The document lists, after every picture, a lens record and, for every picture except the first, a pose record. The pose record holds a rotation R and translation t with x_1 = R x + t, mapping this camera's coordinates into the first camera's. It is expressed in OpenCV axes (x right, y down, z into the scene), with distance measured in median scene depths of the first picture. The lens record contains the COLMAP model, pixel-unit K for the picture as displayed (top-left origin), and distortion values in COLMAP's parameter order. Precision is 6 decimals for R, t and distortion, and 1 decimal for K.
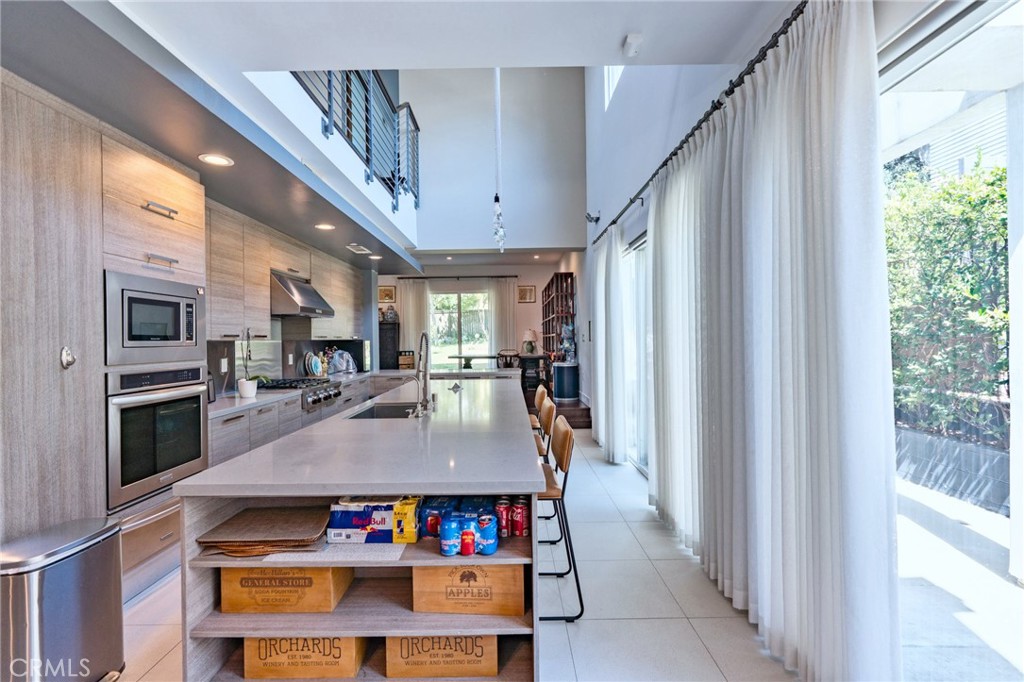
lens RADIAL K [[458.0, 0, 512.0], [0, 458.0, 341.0], [0, 0, 1]] dist [-0.000067, -0.000085]
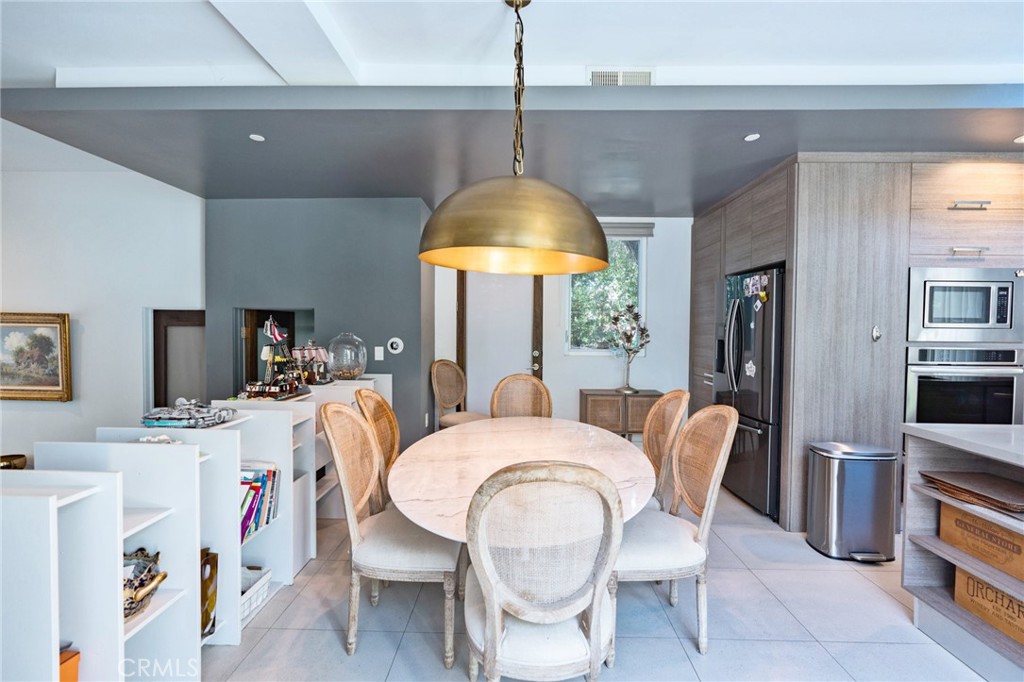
lens RADIAL K [[458.0, 0, 512.0], [0, 458.0, 341.0], [0, 0, 1]] dist [-0.000067, -0.000085]
pose [[-0.019366, 0.038244, -0.999081, 0.486697], [-0.011264, 0.999196, 0.038467, 0.017230], [0.999749, 0.011999, -0.018920, -0.115382]]
